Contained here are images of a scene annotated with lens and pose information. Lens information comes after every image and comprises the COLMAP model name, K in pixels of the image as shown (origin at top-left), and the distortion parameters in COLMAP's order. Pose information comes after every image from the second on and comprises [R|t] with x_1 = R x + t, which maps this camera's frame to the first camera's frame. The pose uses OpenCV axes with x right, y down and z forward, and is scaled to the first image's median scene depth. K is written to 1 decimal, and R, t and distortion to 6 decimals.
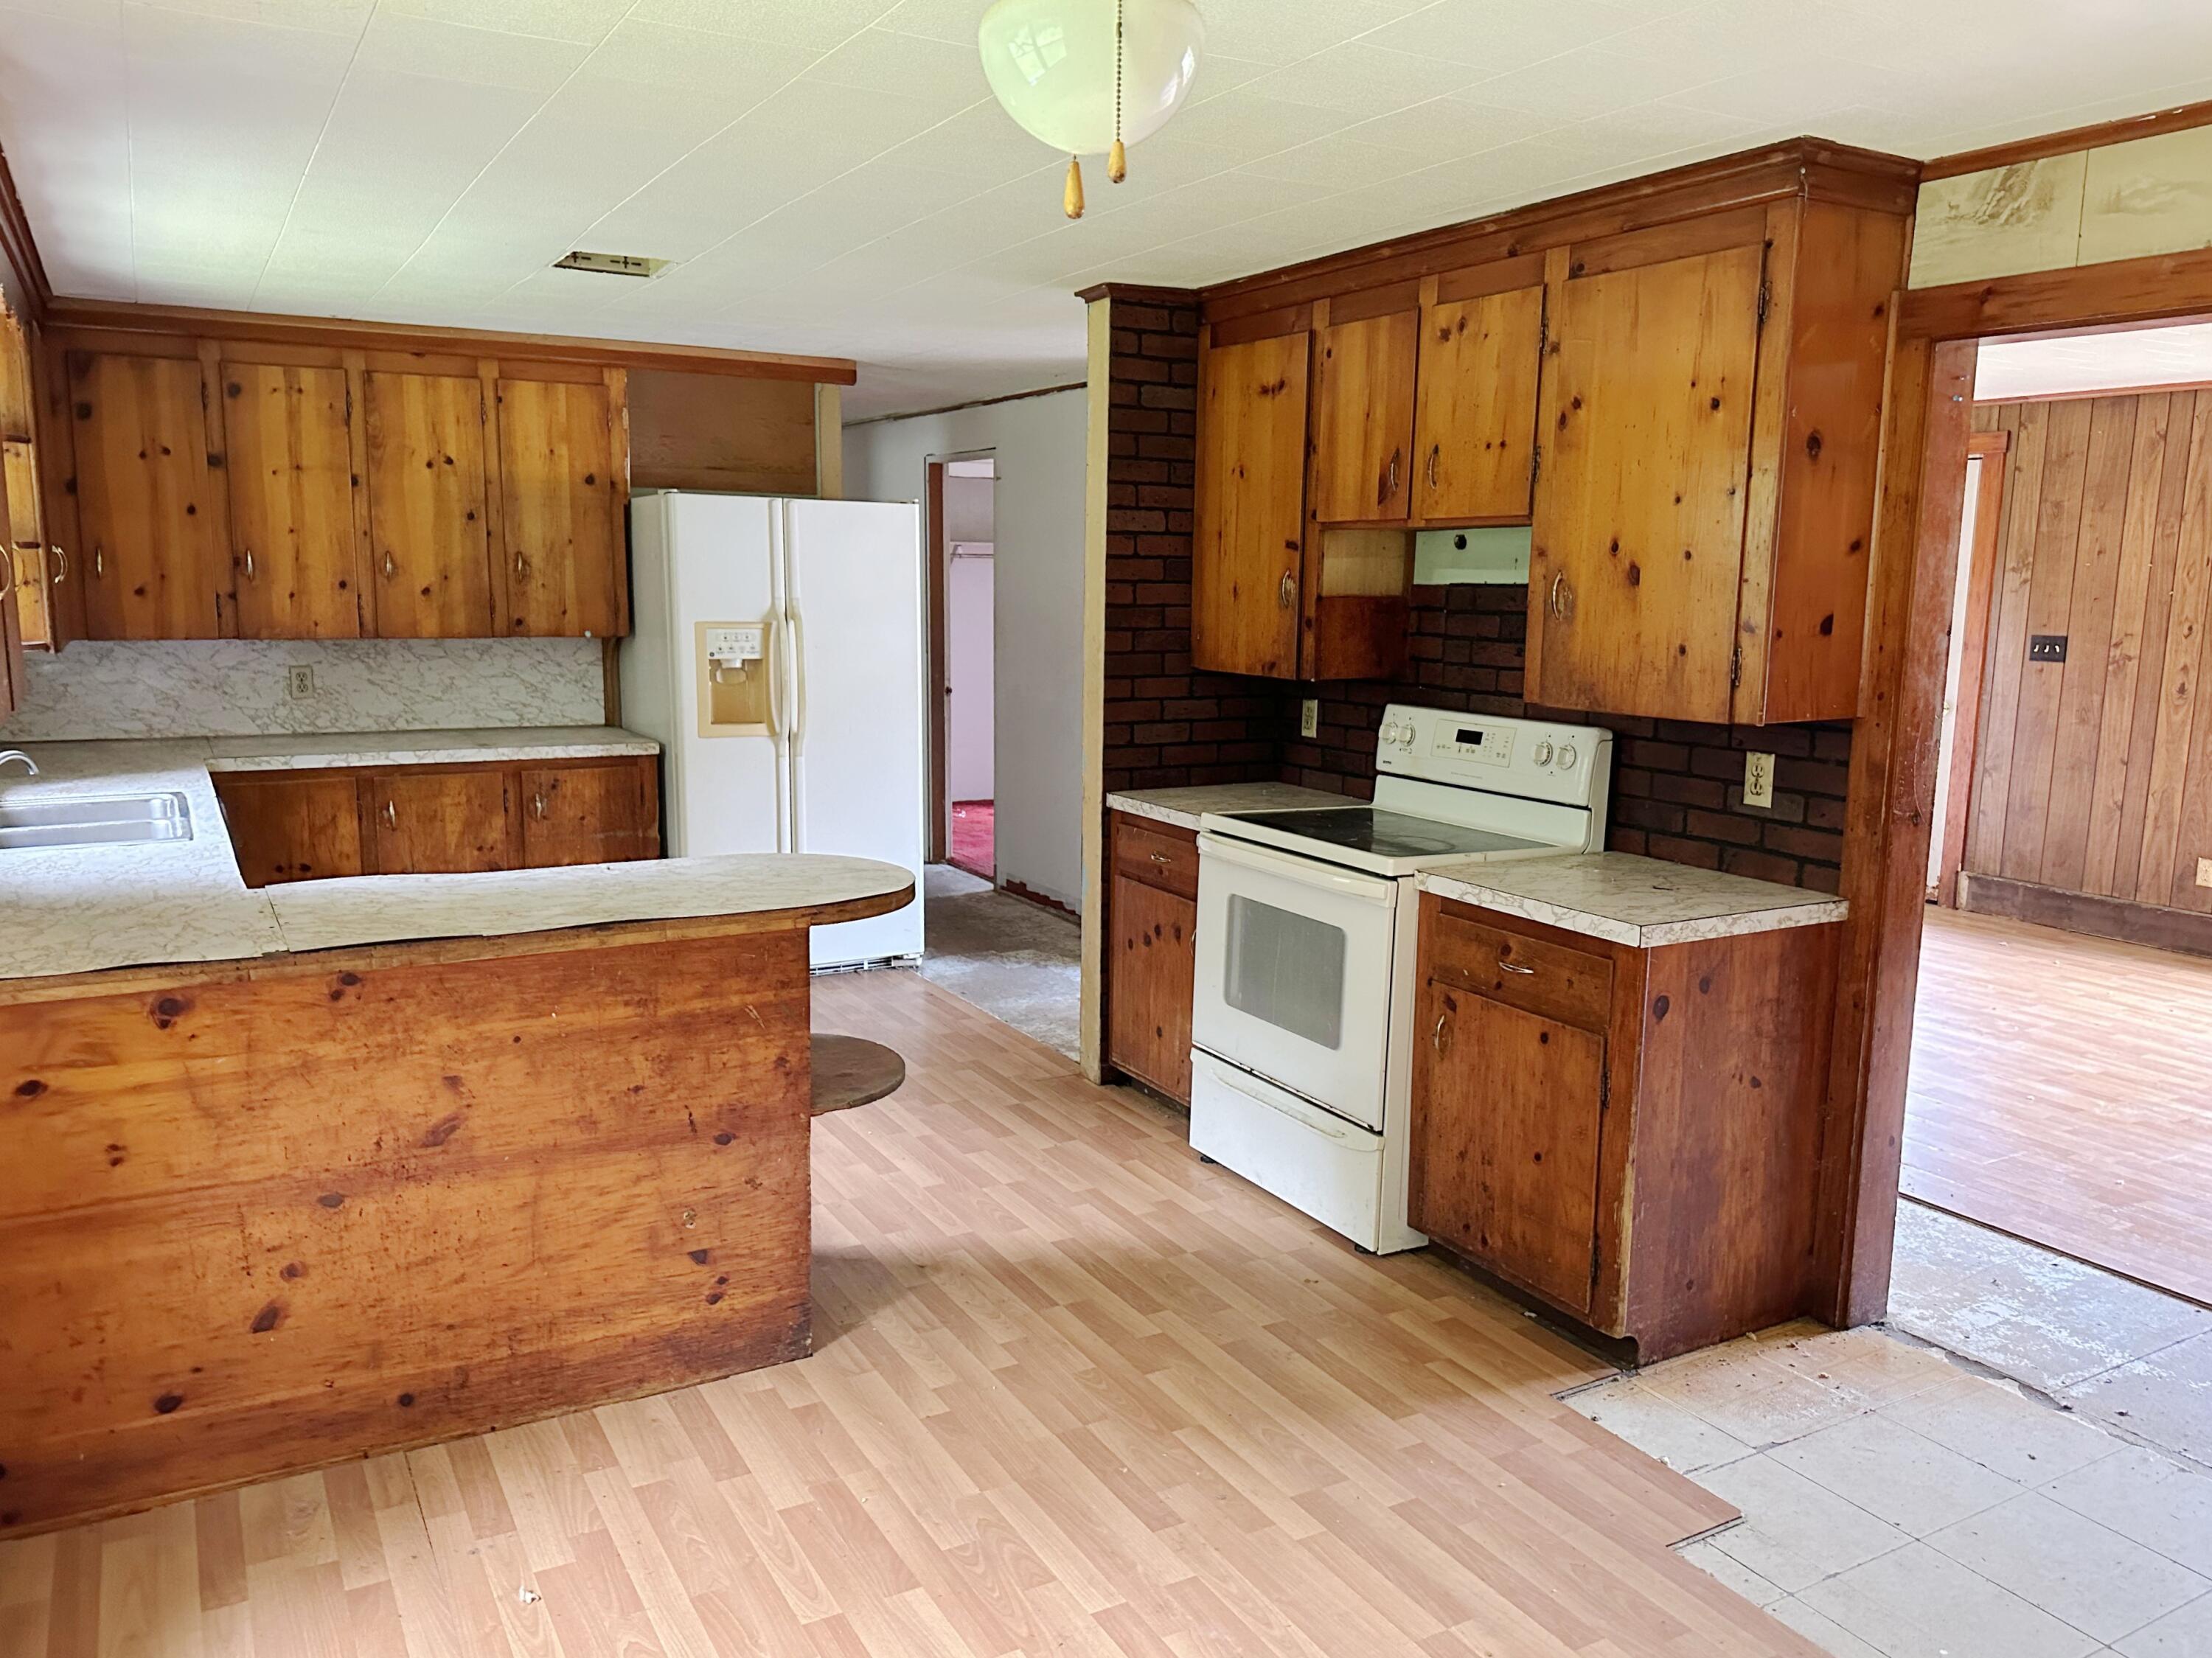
lens RADIAL K [[1605.9, 0, 1106.0], [0, 1605.9, 829.0], [0, 0, 1]] dist [0.056510, -0.071909]
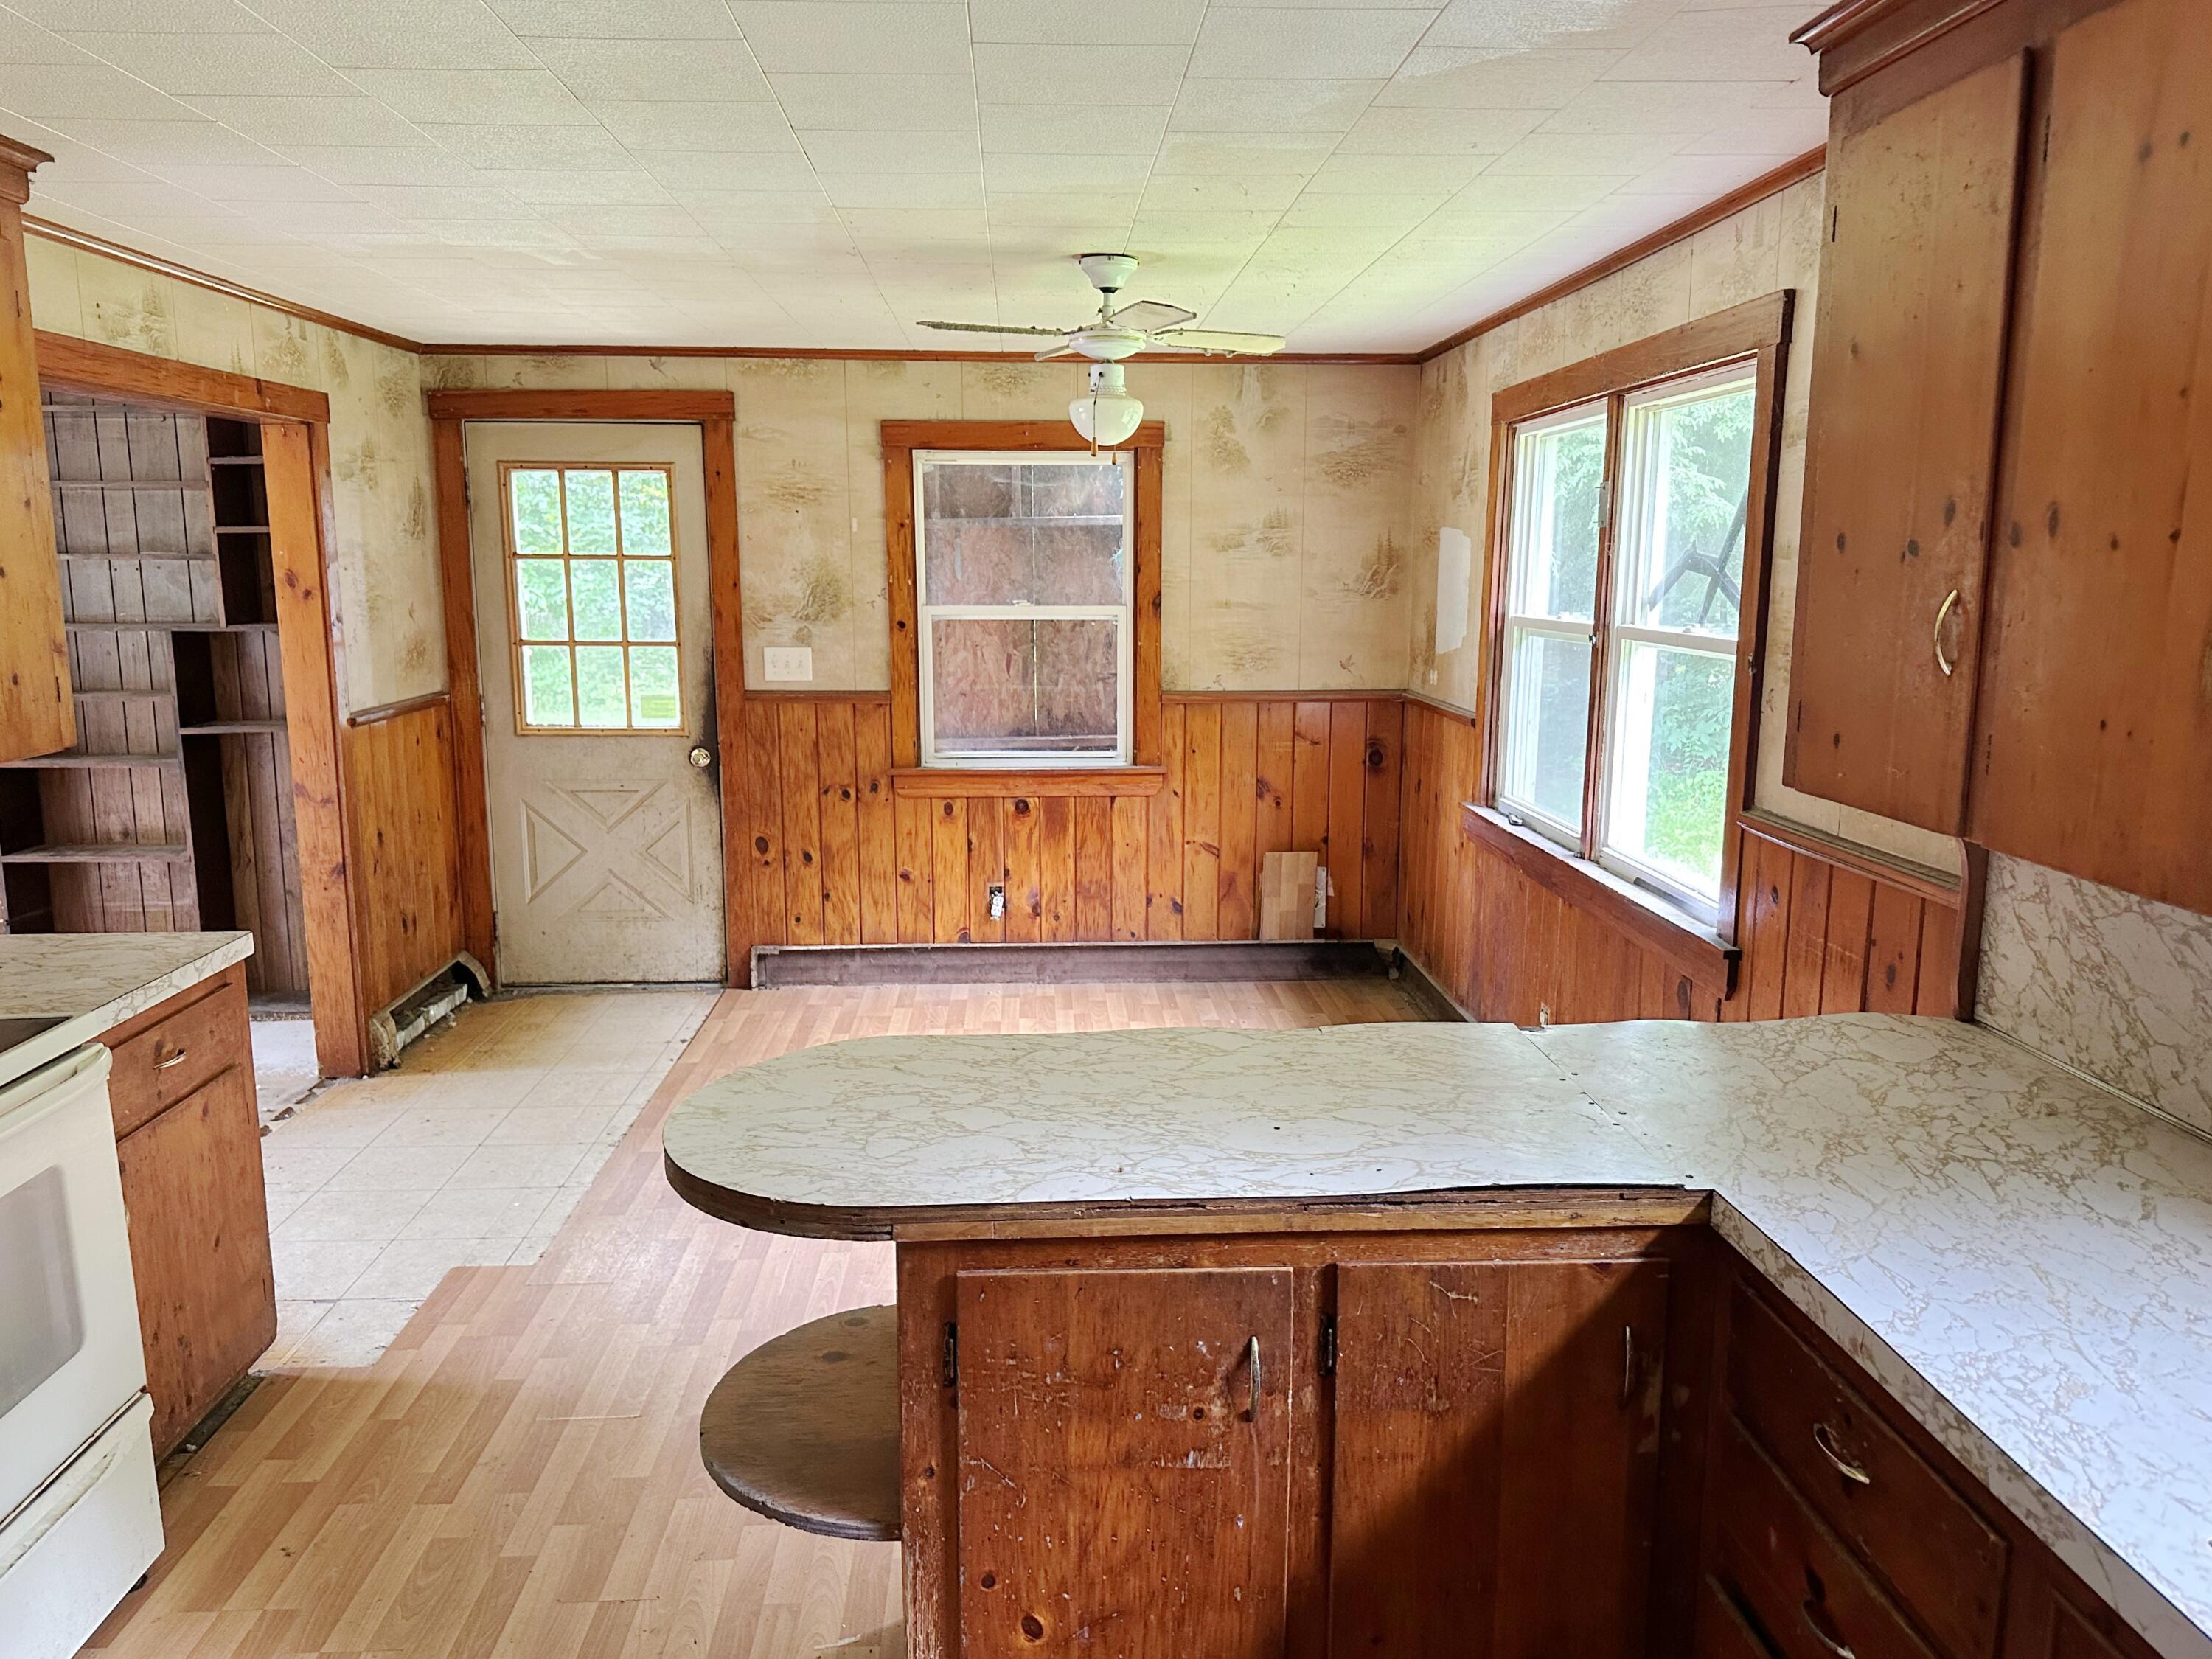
lens RADIAL K [[1518.4, 0, 1106.0], [0, 1518.4, 829.5], [0, 0, 1]] dist [0.137885, -0.183539]
pose [[-0.891727, -0.091306, 0.443267, -0.229026], [0.062121, 0.945473, 0.319723, -0.111011], [-0.448289, 0.312642, -0.837432, 0.612738]]
